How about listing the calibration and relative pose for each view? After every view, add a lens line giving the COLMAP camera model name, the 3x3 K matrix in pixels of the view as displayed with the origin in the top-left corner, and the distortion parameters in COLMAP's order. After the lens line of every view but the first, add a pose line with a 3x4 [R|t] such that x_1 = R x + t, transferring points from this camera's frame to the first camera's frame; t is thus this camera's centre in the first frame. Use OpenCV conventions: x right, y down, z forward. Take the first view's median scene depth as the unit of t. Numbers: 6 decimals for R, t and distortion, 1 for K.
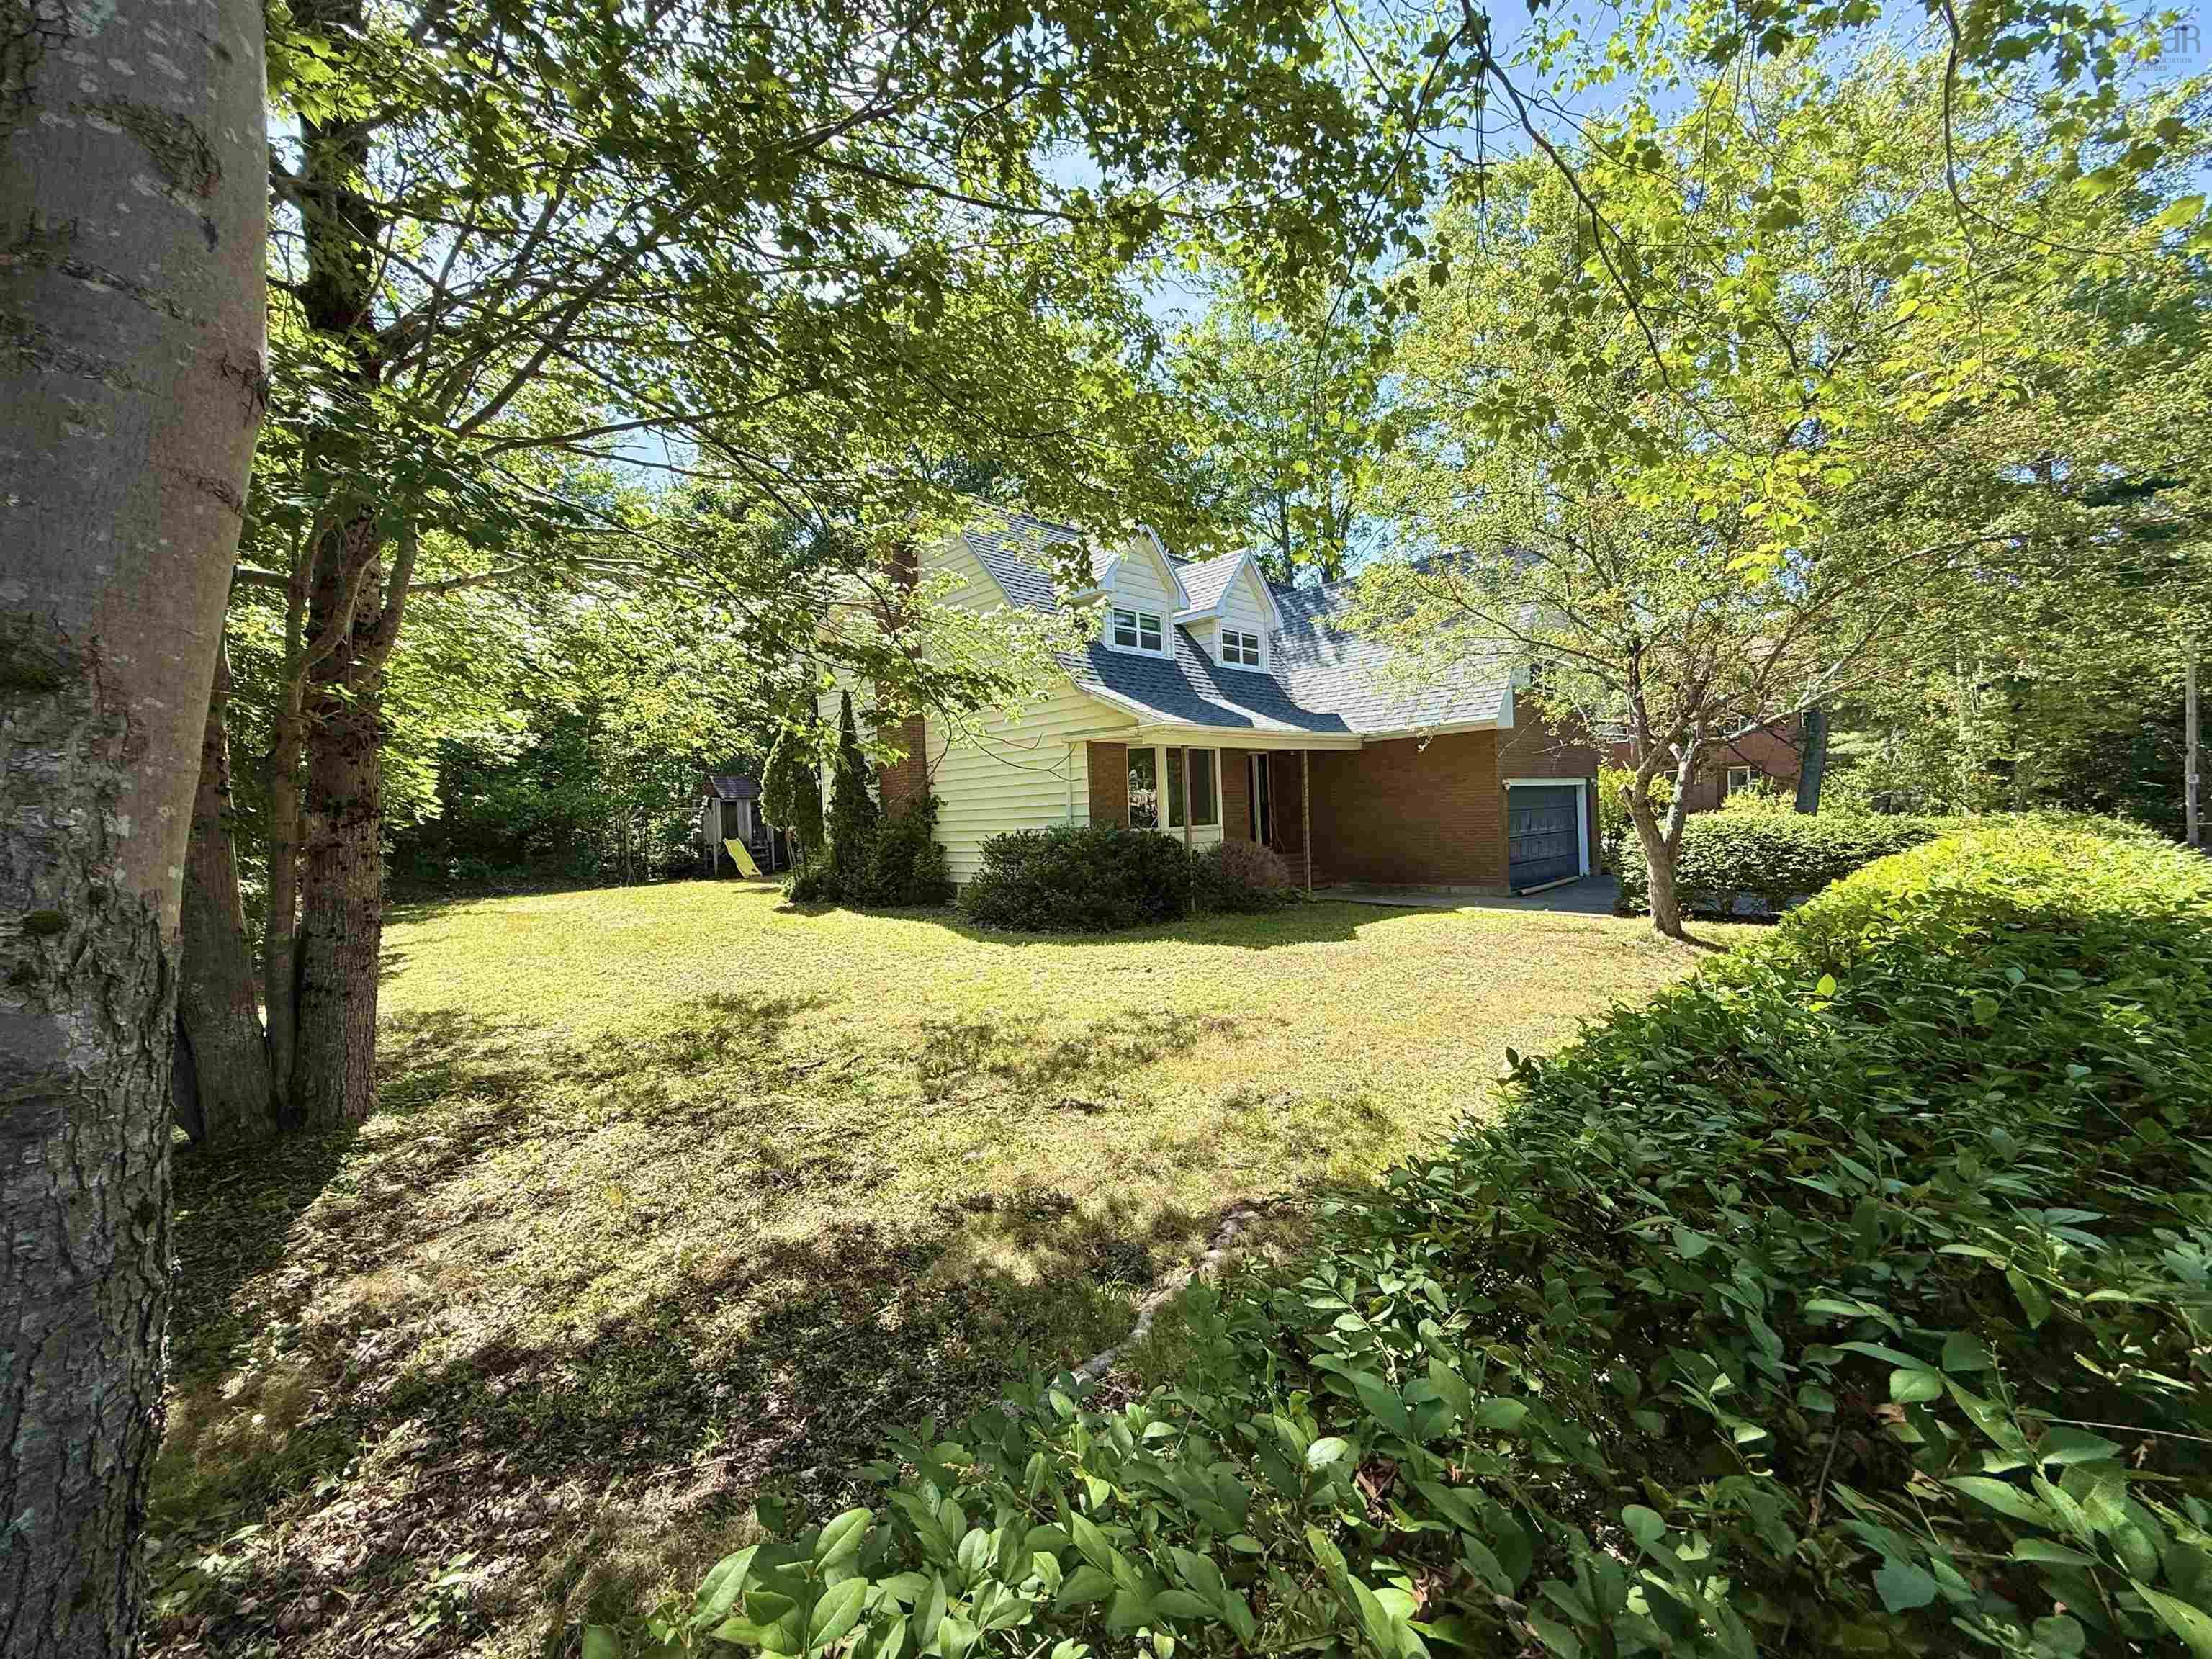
lens RADIAL K [[877.7, 0, 1106.0], [0, 877.7, 829.5], [0, 0, 1]] dist [0.000366, -0.000087]
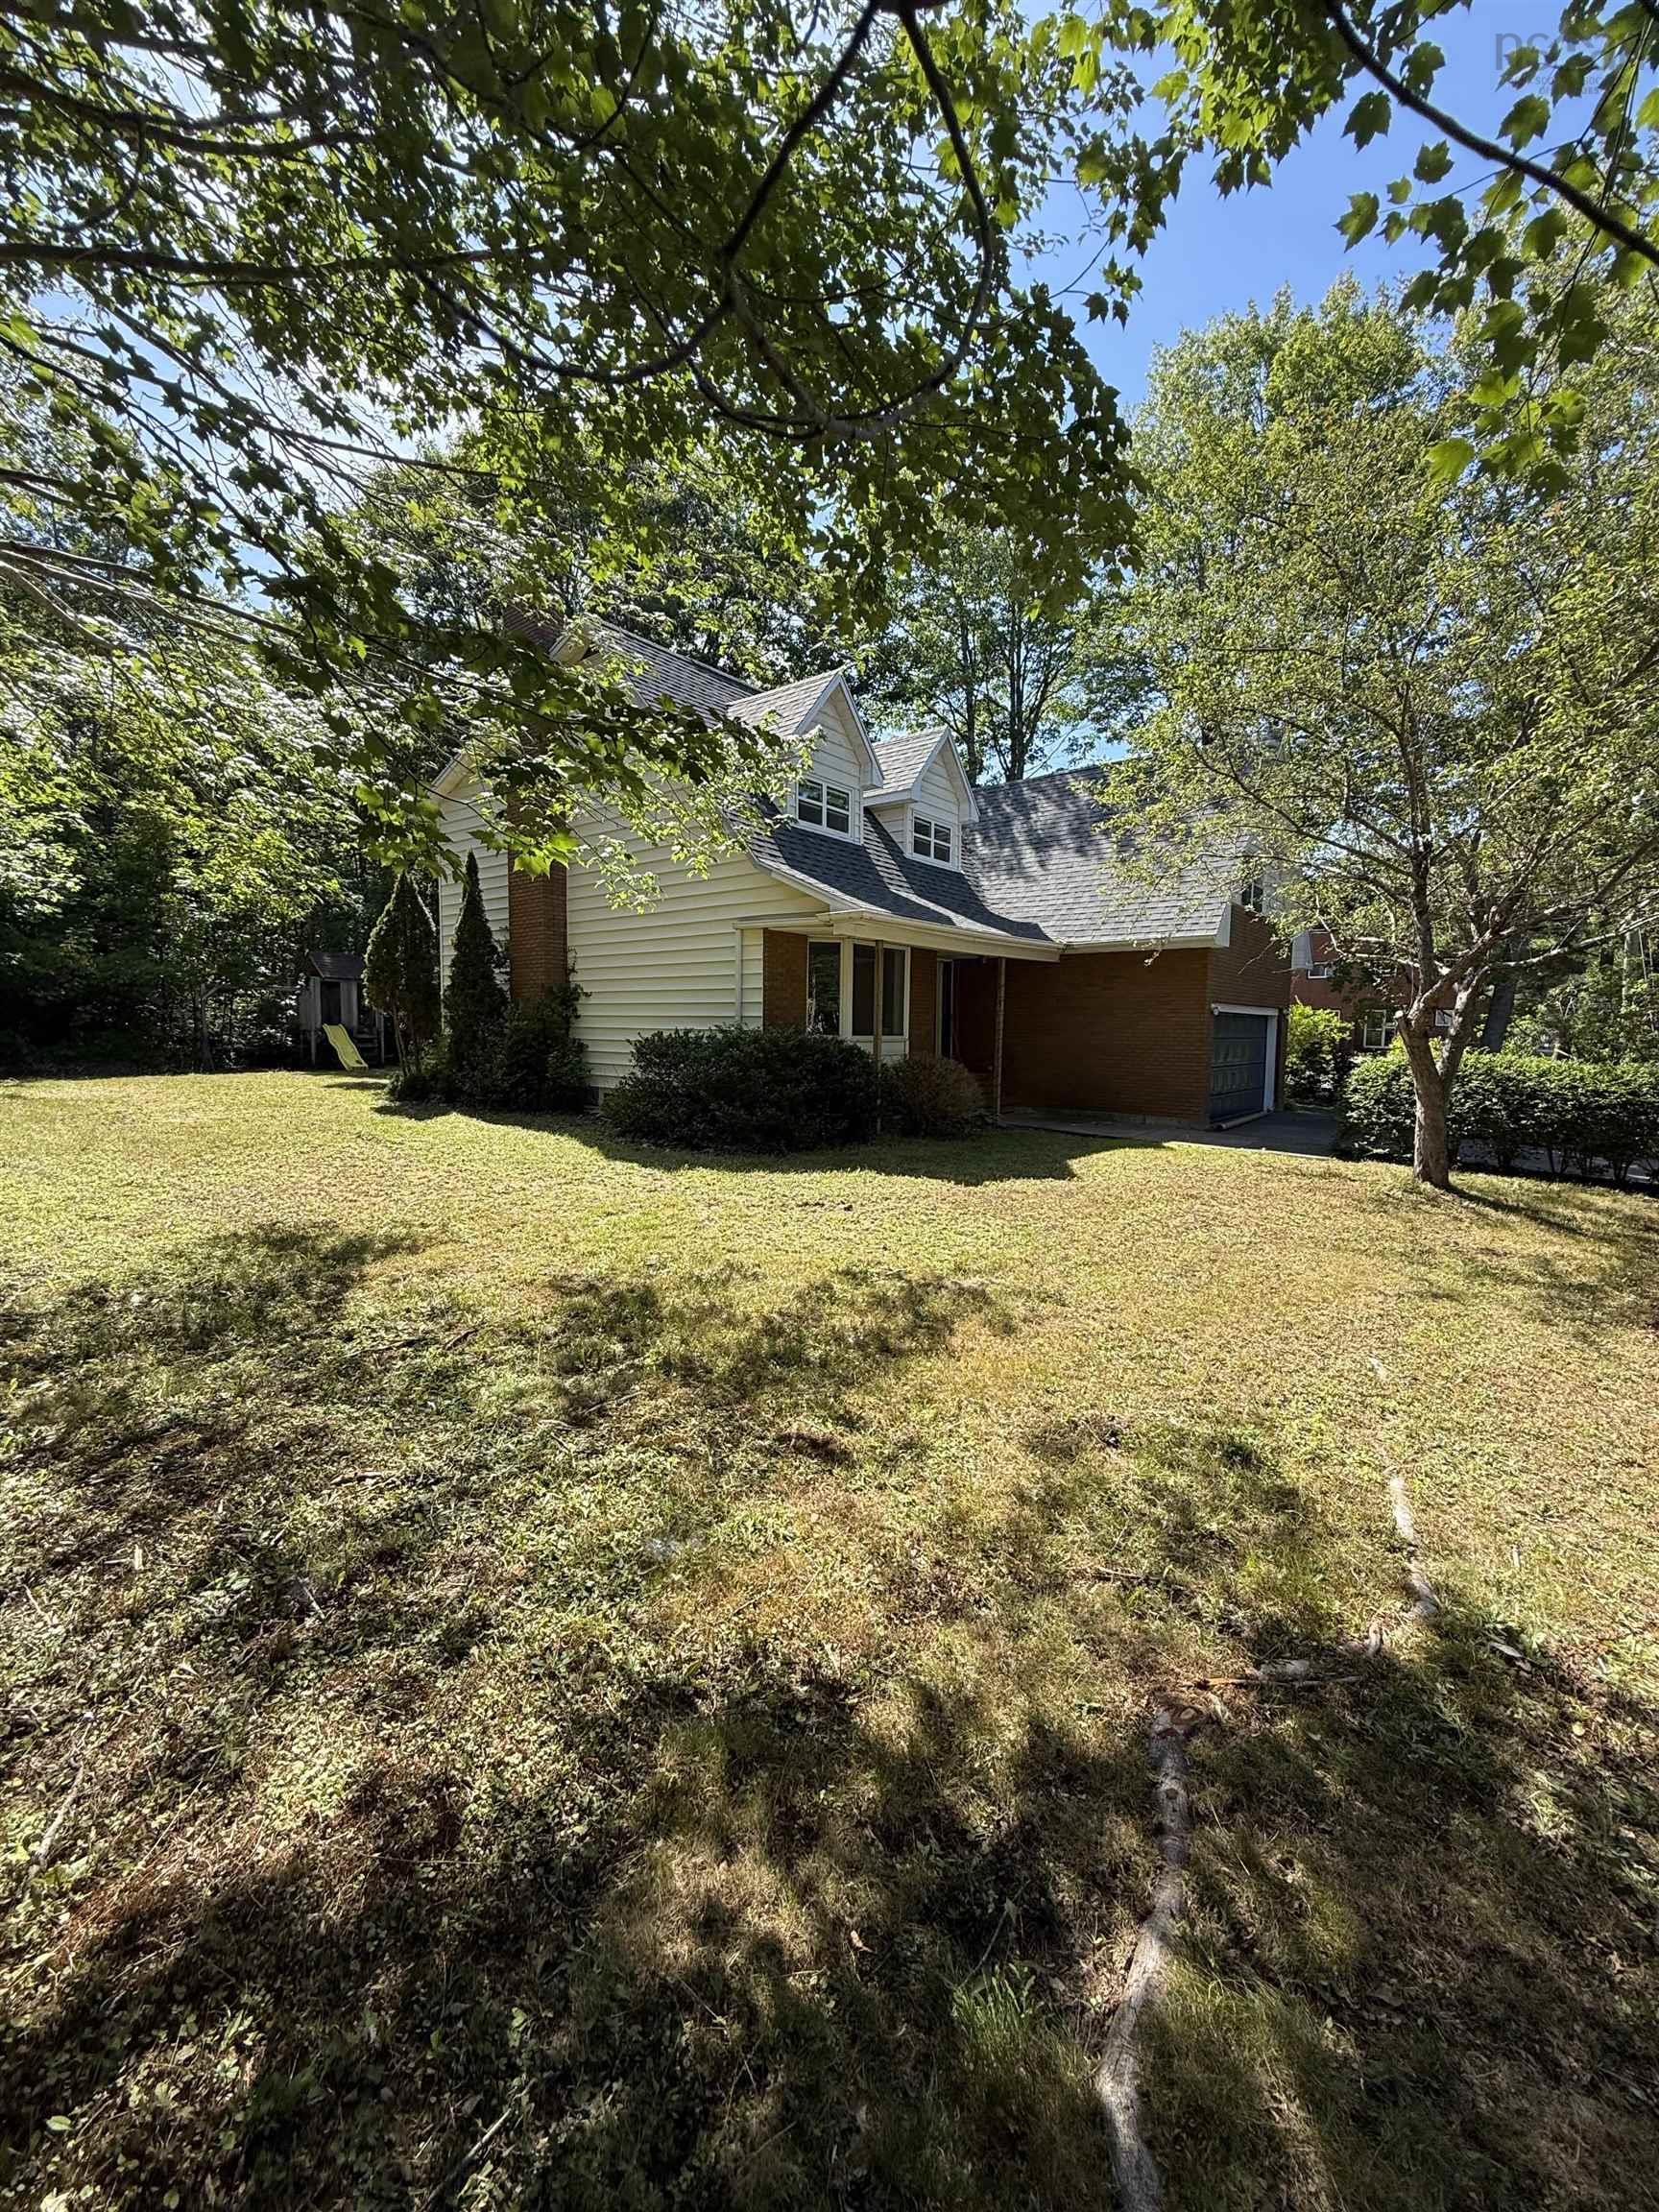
lens RADIAL K [[877.7, 0, 833.5], [0, 877.7, 1099.7], [0, 0, 1]] dist [0.000366, -0.000087]
pose [[0.993590, 0.045892, 0.103314, -0.033549], [-0.052442, 0.996722, 0.061603, 0.008085], [-0.100148, -0.066627, 0.992739, 0.137532]]
